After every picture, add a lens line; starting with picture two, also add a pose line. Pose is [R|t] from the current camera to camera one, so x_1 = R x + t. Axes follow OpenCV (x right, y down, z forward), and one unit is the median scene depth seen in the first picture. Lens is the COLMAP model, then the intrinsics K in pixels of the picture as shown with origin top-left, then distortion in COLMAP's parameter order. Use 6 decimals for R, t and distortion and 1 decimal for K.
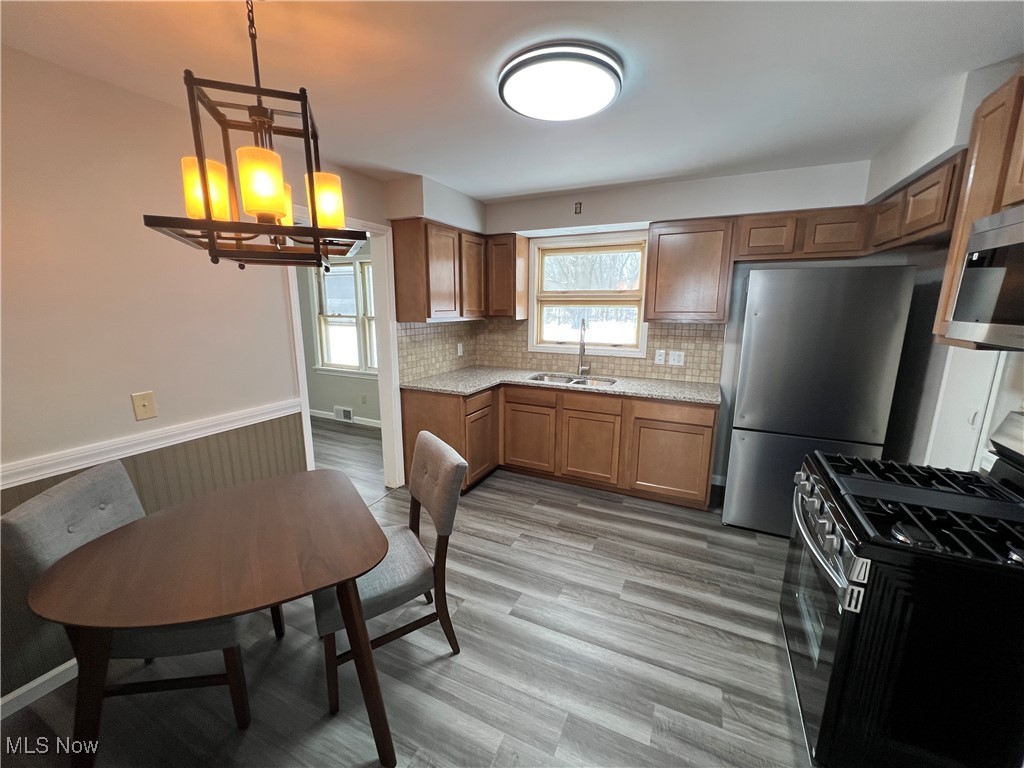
lens RADIAL K [[410.8, 0, 516.3], [0, 410.8, 384.7], [0, 0, 1]] dist [0.000261, 0.000085]
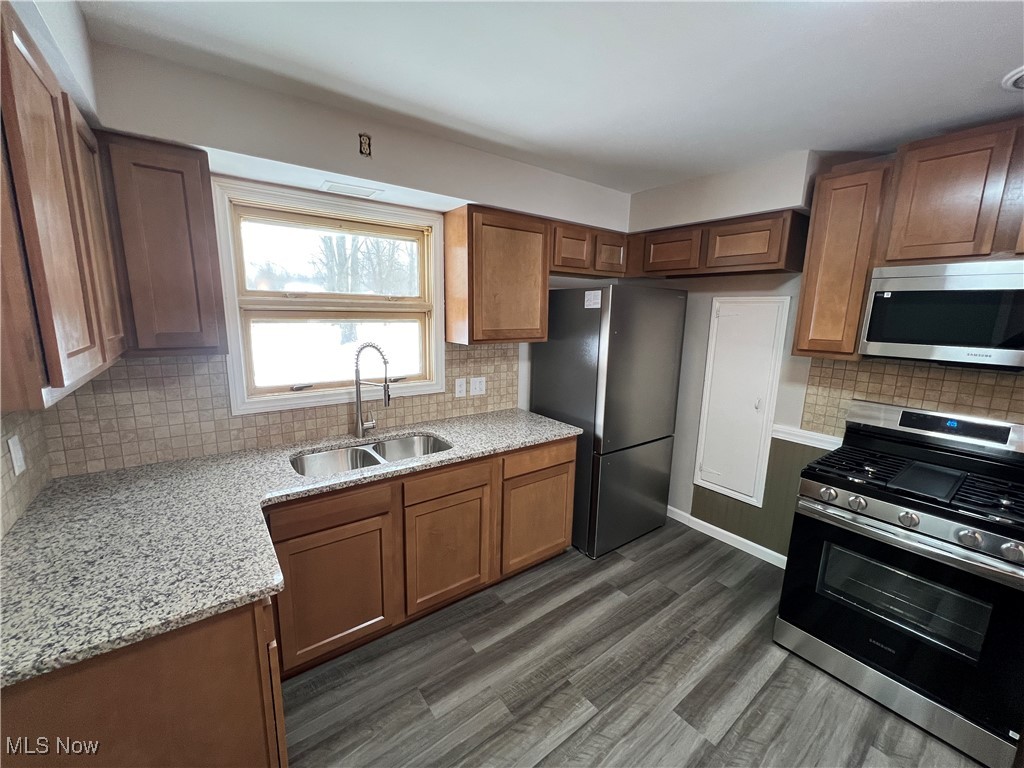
lens RADIAL K [[410.3, 0, 511.2], [0, 410.3, 386.2], [0, 0, 1]] dist [-0.002073, 0.000652]
pose [[0.467770, -0.154135, 0.870306, -0.289414], [0.152850, 0.983948, 0.092108, -0.138151], [-0.870533, 0.089941, 0.483821, 0.611832]]
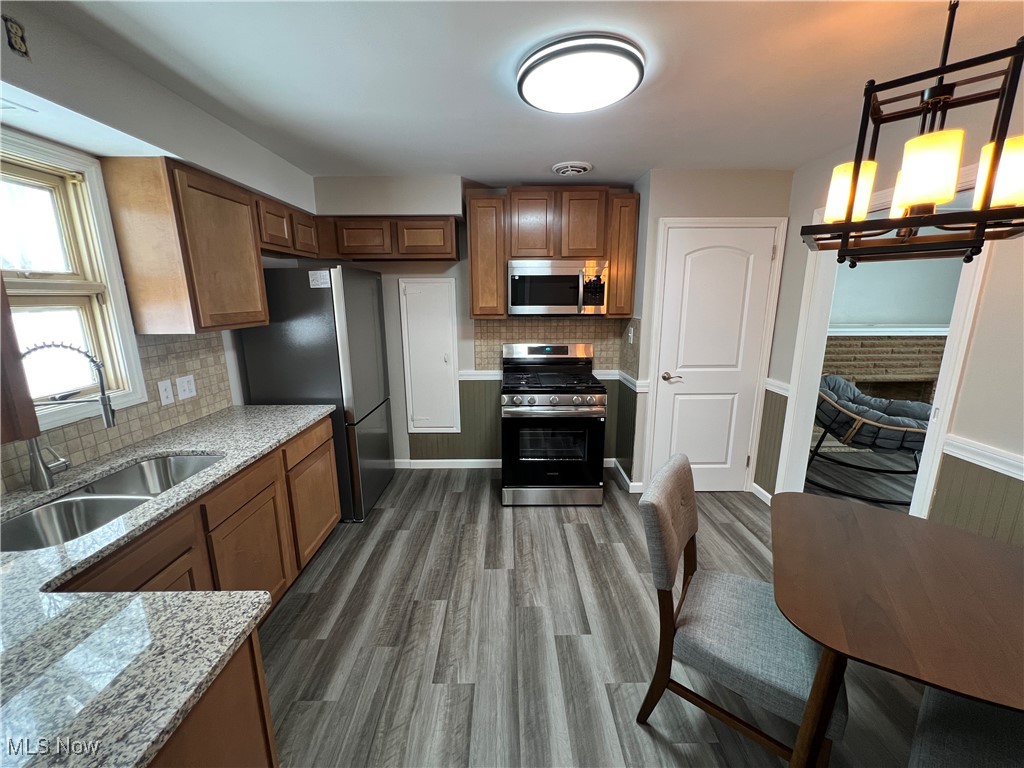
lens RADIAL K [[408.7, 0, 509.6], [0, 408.7, 385.5], [0, 0, 1]] dist [-0.000812, 0.000008]
pose [[-0.425559, -0.191975, 0.884333, -0.414199], [0.180952, 0.939449, 0.291017, -0.174186], [-0.886655, 0.283867, -0.365052, 0.854866]]
